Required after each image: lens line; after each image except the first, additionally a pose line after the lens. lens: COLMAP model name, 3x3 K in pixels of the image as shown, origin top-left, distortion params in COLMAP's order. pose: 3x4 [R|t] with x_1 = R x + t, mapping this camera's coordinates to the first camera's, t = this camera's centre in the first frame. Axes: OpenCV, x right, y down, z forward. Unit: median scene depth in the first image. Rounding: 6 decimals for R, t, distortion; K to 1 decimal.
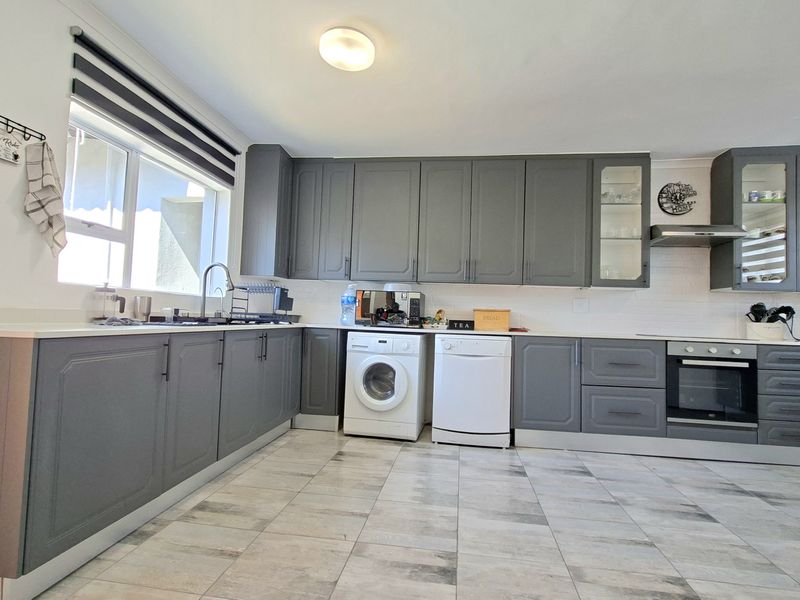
lens RADIAL K [[422.6, 0, 387.6], [0, 422.6, 295.7], [0, 0, 1]] dist [-0.001993, -0.000188]
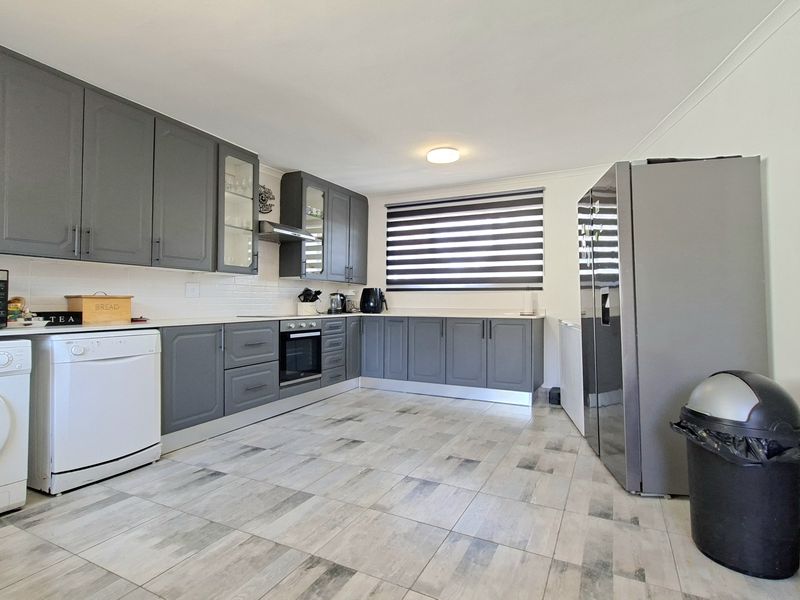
lens RADIAL K [[422.6, 0, 410.4], [0, 422.6, 297.5], [0, 0, 1]] dist [-0.001993, -0.000188]
pose [[0.300263, -0.021093, 0.953623, -0.351844], [-0.037688, 0.998712, 0.033958, -0.012415], [-0.953112, -0.046137, 0.299081, 0.269733]]
